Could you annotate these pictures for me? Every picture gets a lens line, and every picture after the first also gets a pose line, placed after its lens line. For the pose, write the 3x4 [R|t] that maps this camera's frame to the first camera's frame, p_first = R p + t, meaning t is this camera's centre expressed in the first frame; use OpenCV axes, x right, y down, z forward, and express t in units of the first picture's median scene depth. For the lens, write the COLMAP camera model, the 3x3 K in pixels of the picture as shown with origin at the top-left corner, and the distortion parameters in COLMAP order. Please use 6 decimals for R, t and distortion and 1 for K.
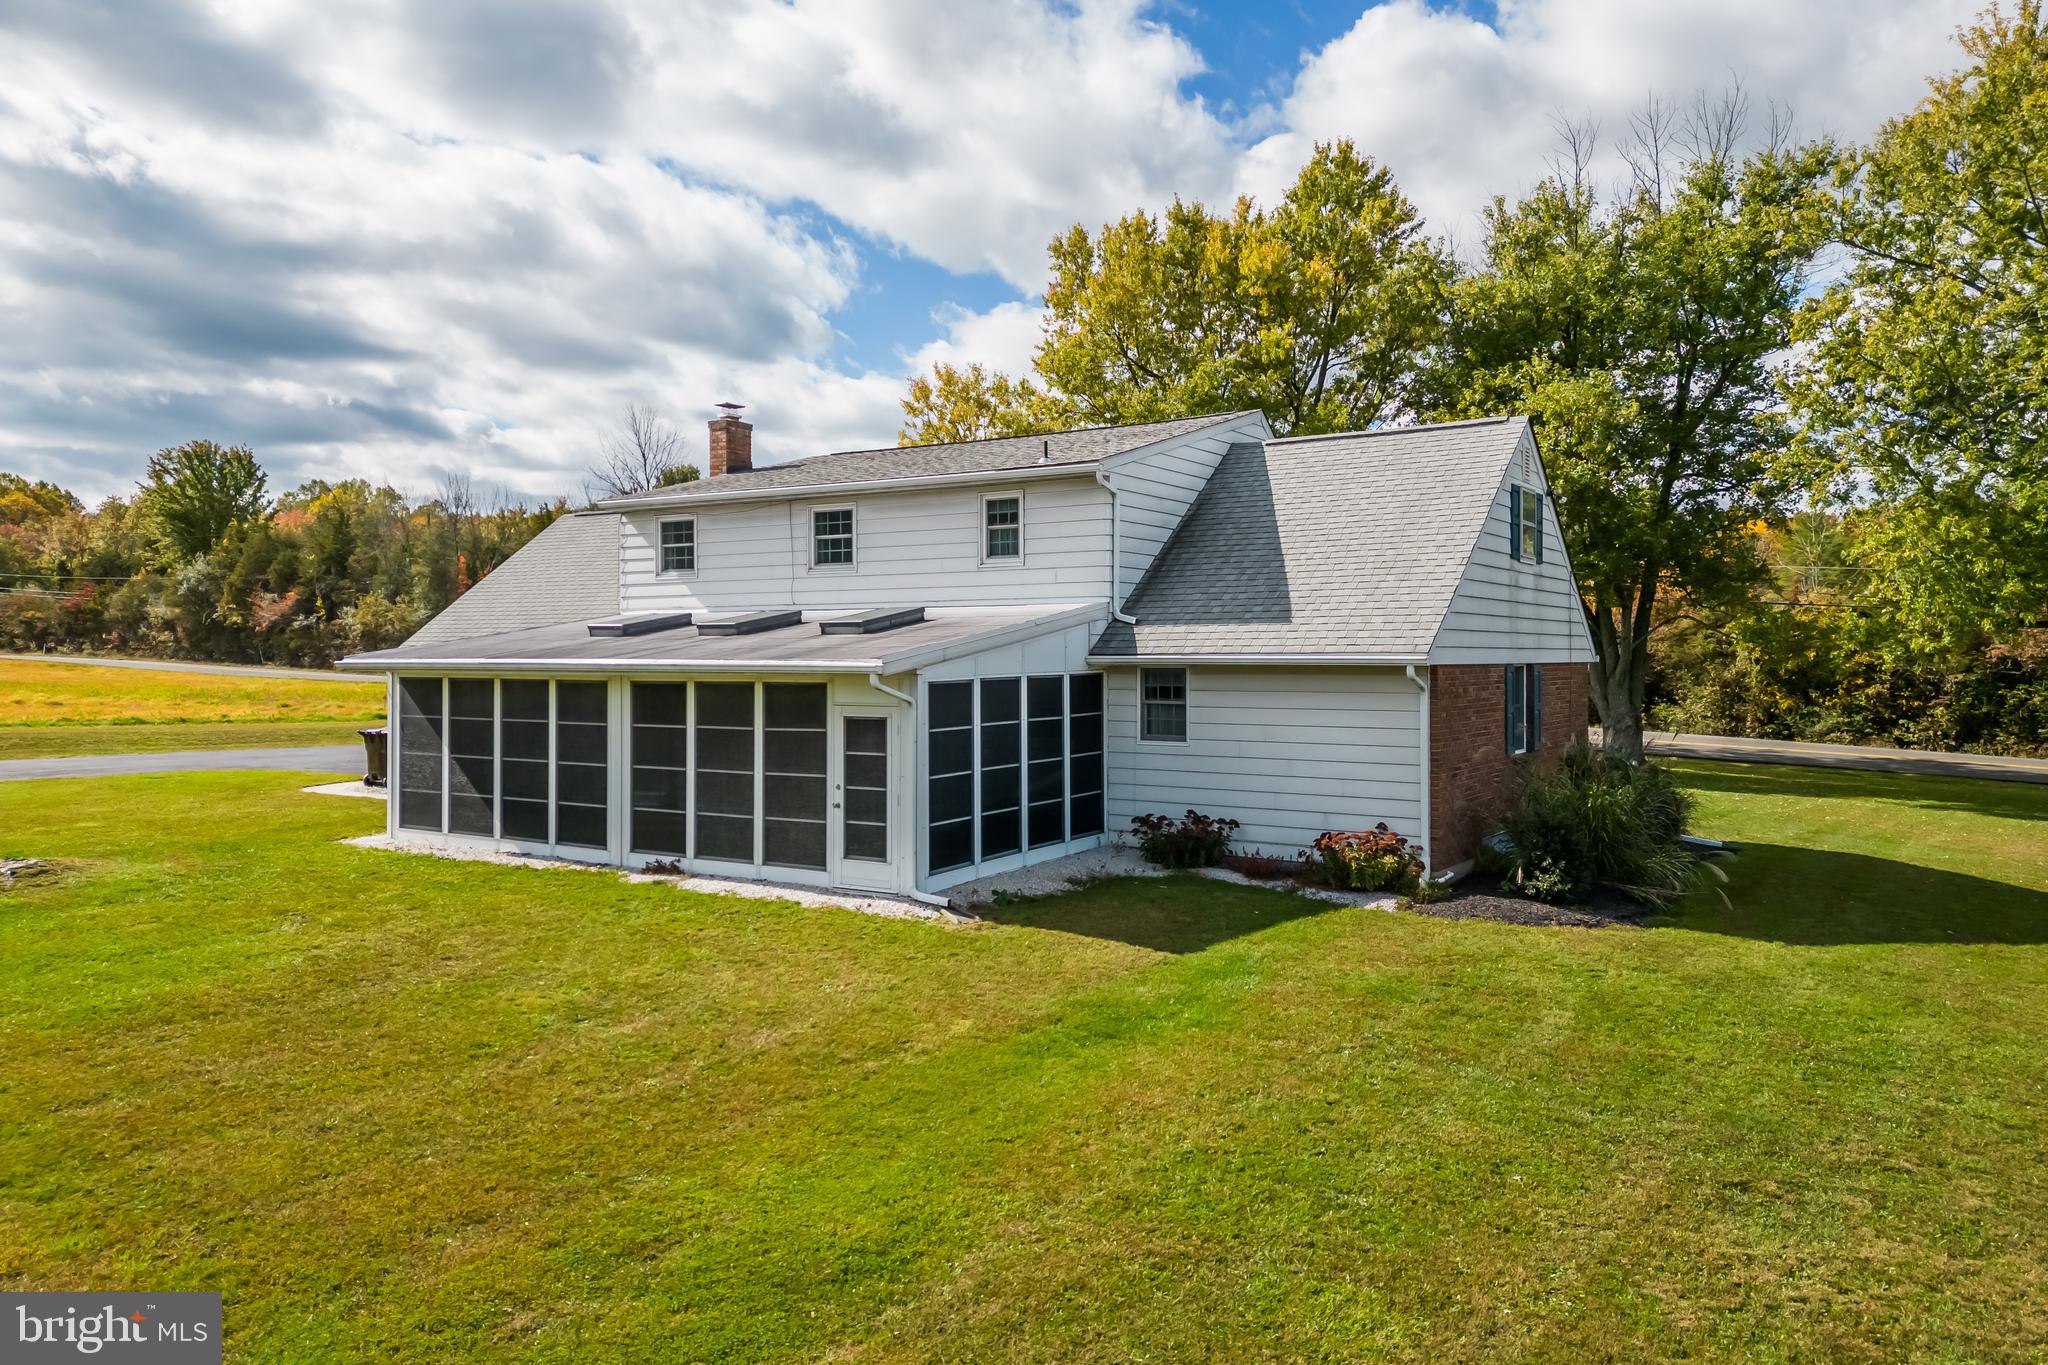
lens RADIAL K [[1452.2, 0, 1025.7], [0, 1452.2, 600.4], [0, 0, 1]] dist [0.075932, -0.096971]
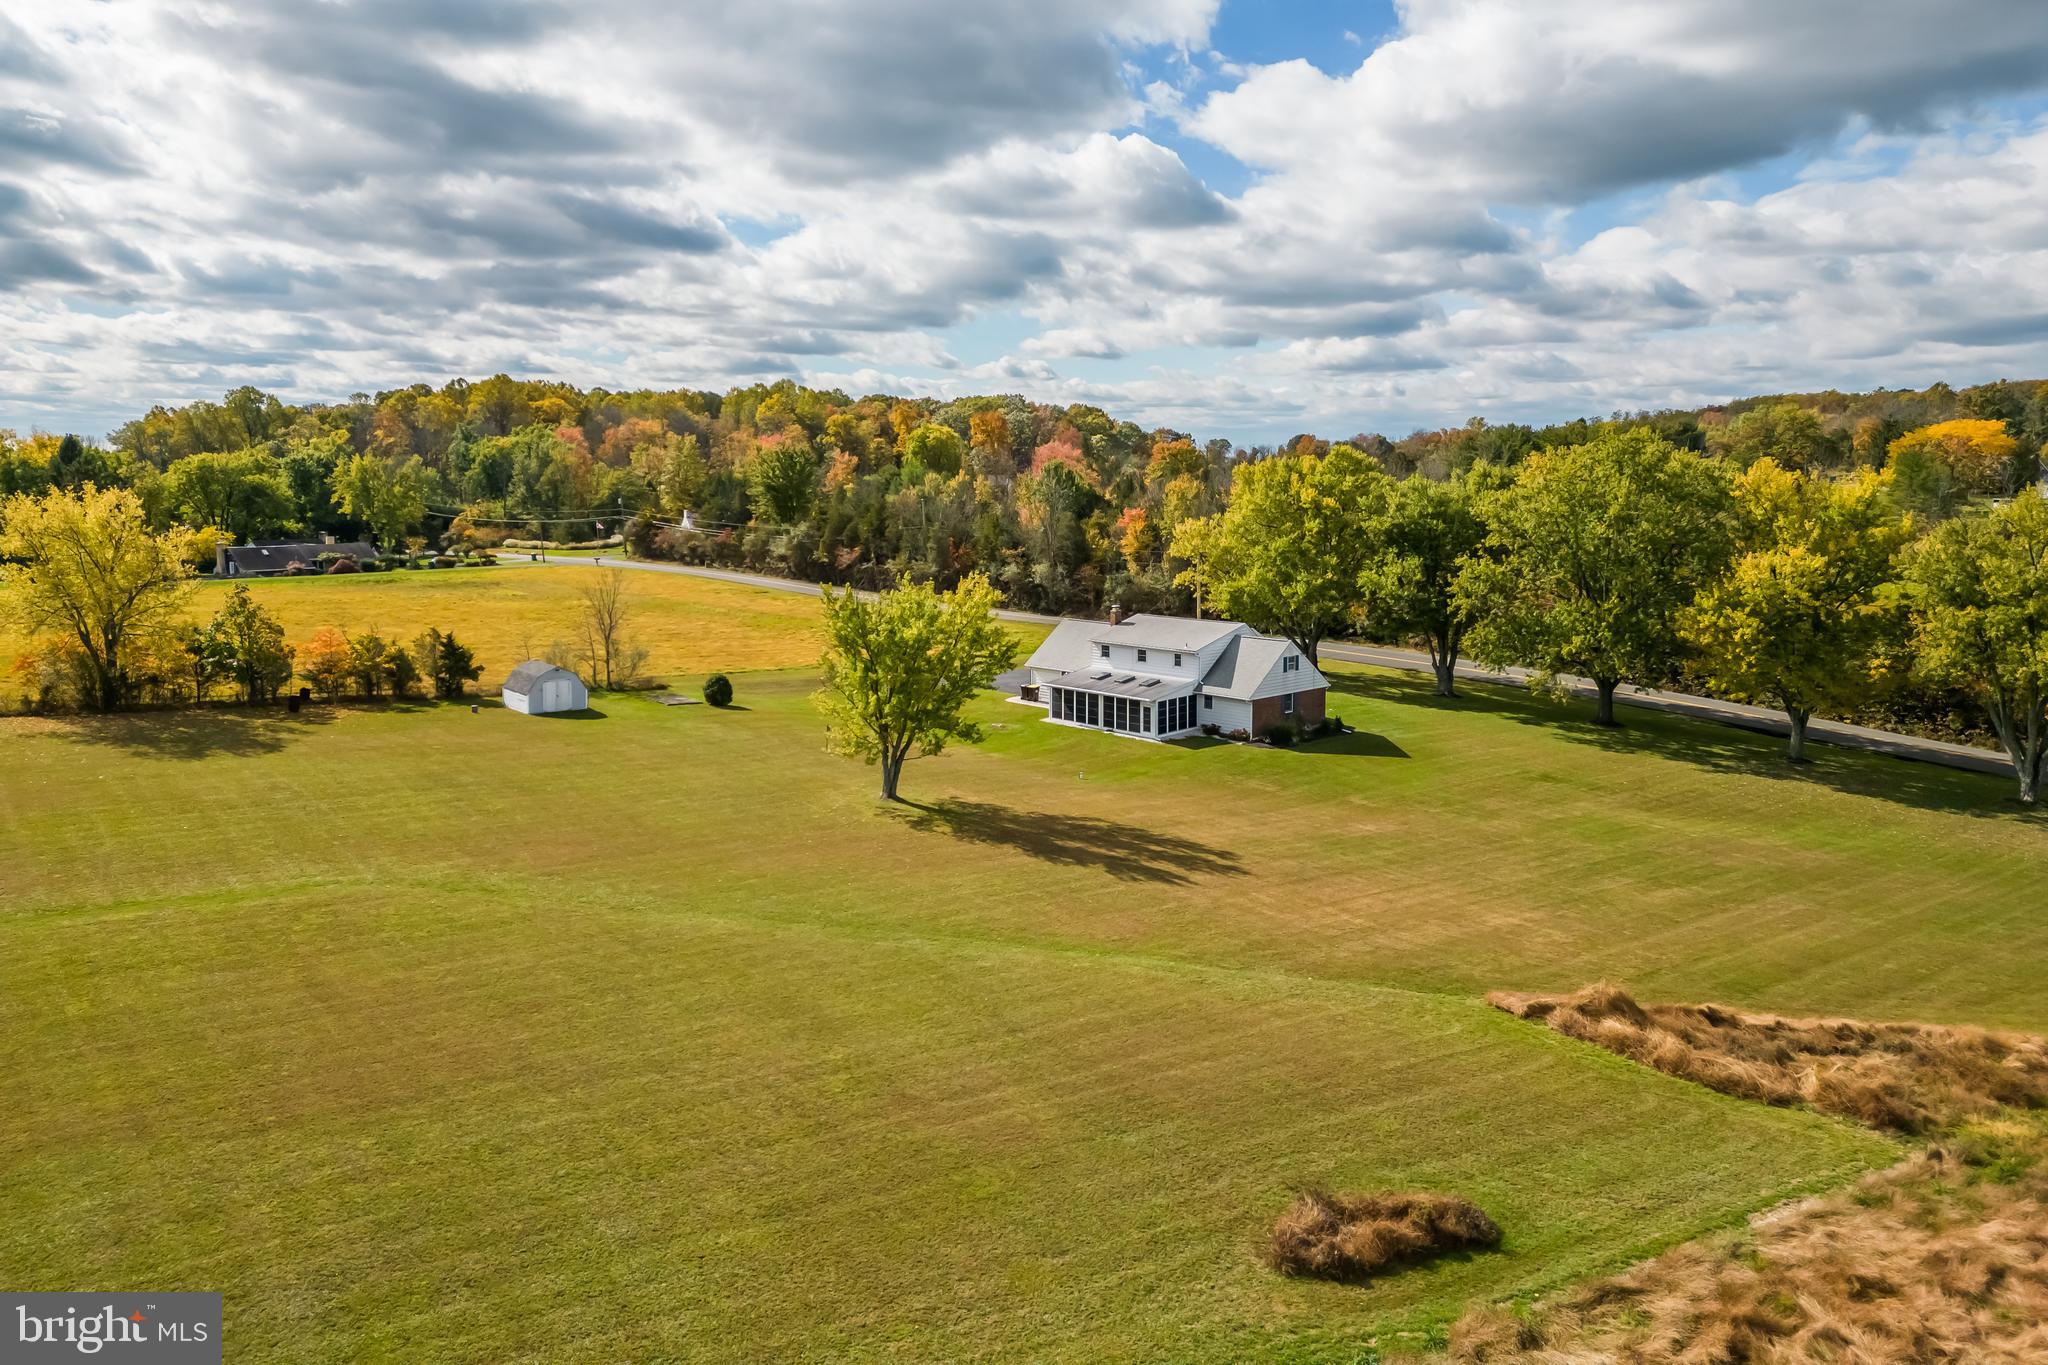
lens RADIAL K [[1452.2, 0, 1025.7], [0, 1452.2, 600.4], [0, 0, 1]] dist [0.075932, -0.096971]
pose [[0.976022, 0.023244, -0.216425, 0.549908], [0.003848, 0.992284, 0.123924, -0.883773], [0.217636, -0.121786, 0.968402, -3.872413]]
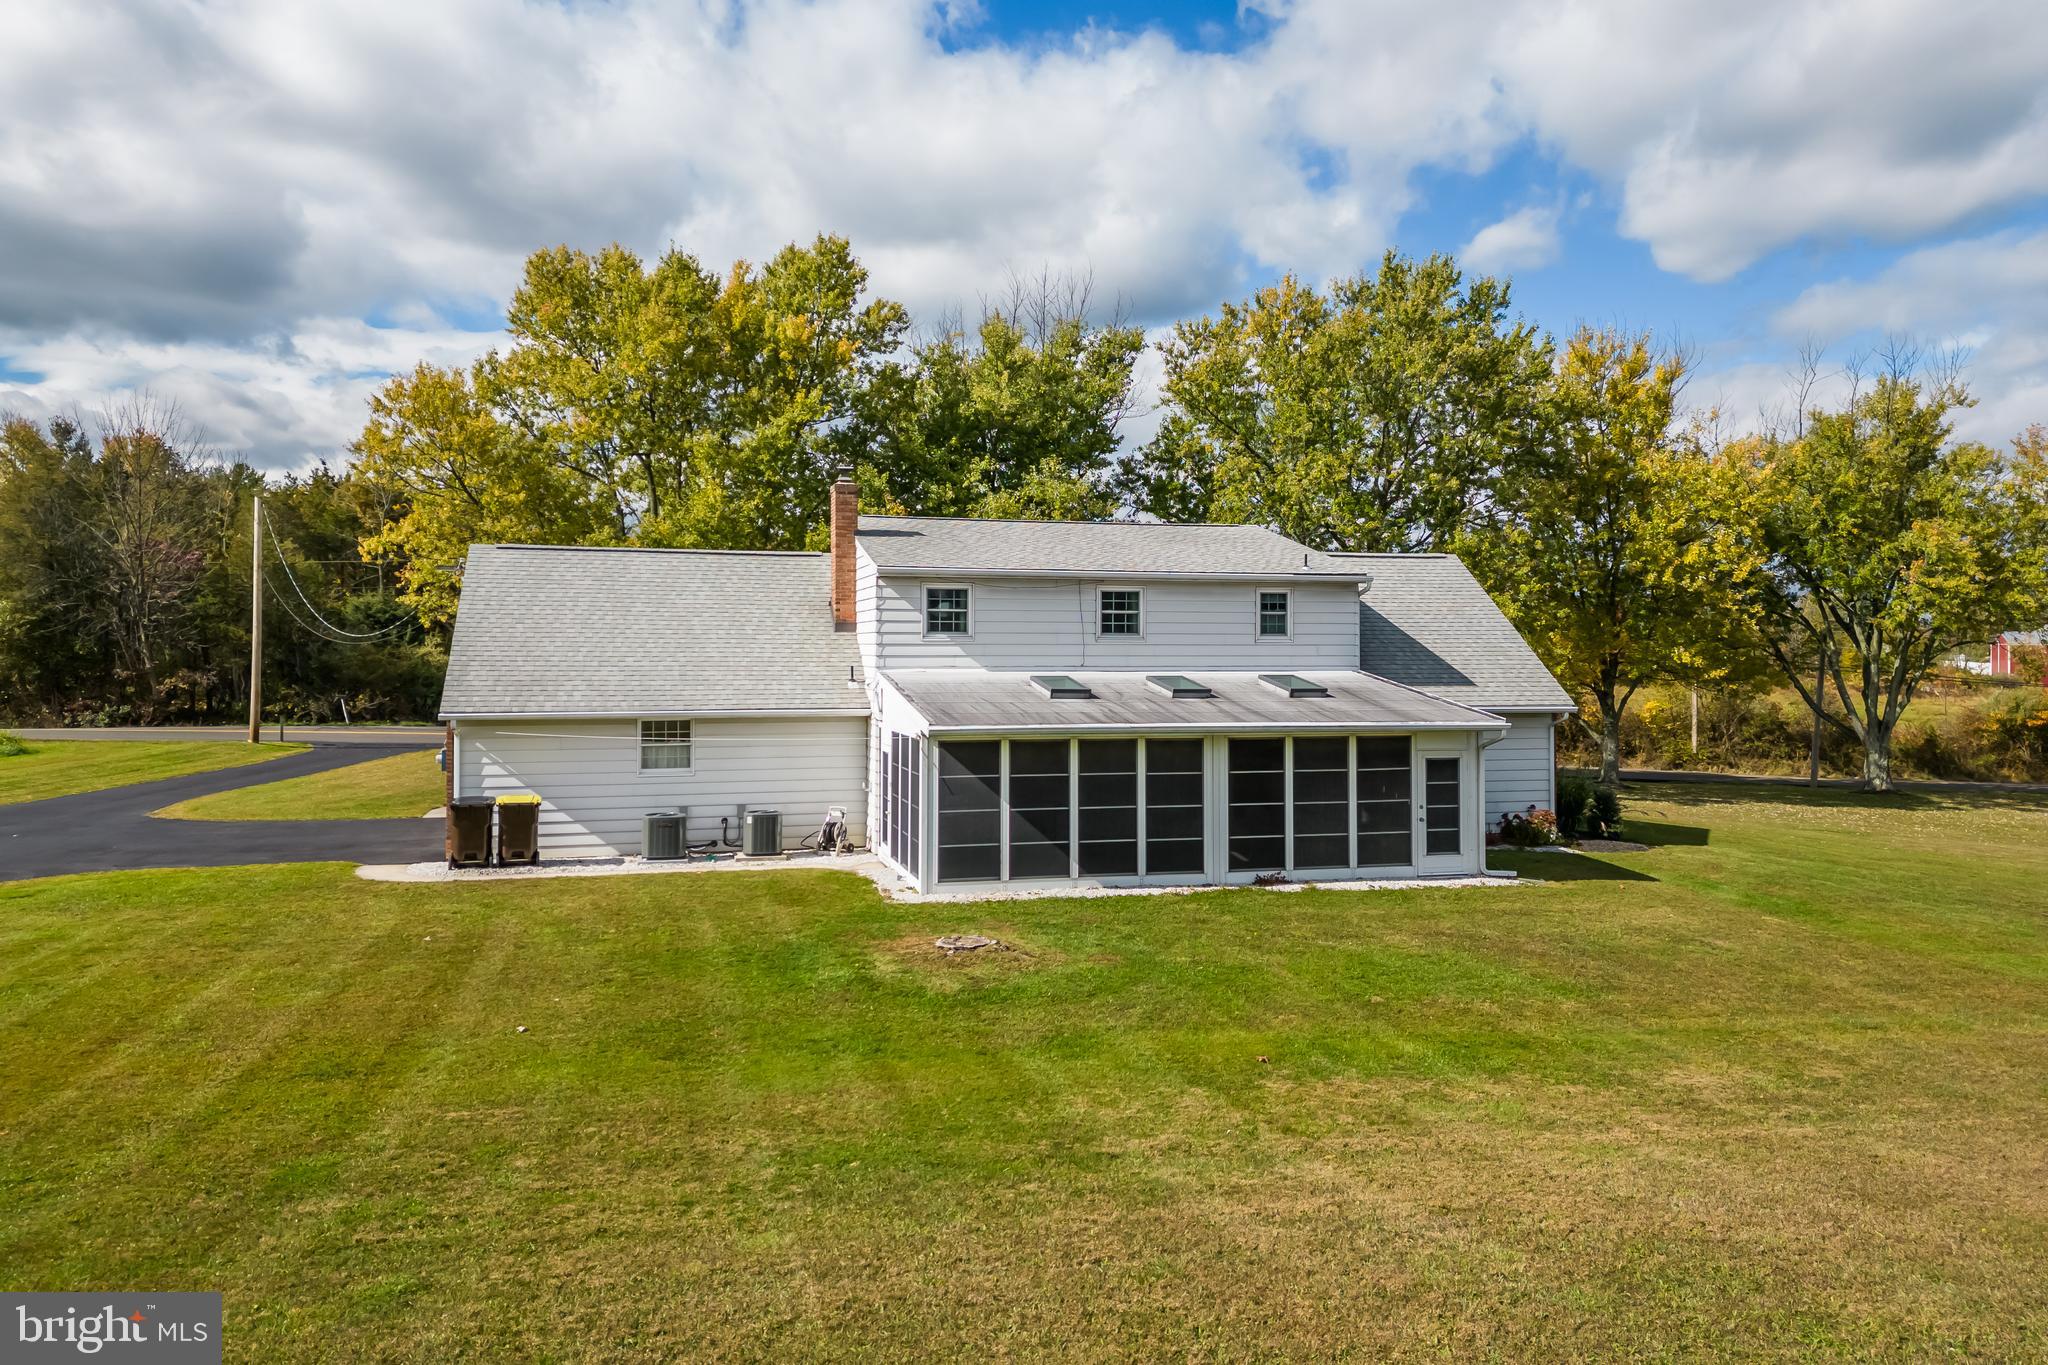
lens RADIAL K [[1452.2, 0, 1025.7], [0, 1452.2, 600.4], [0, 0, 1]] dist [0.075932, -0.096971]
pose [[0.683322, 0.027238, 0.729608, -1.275274], [-0.028995, 0.999528, -0.010159, -0.045538], [-0.729541, -0.014213, 0.683790, 0.249476]]
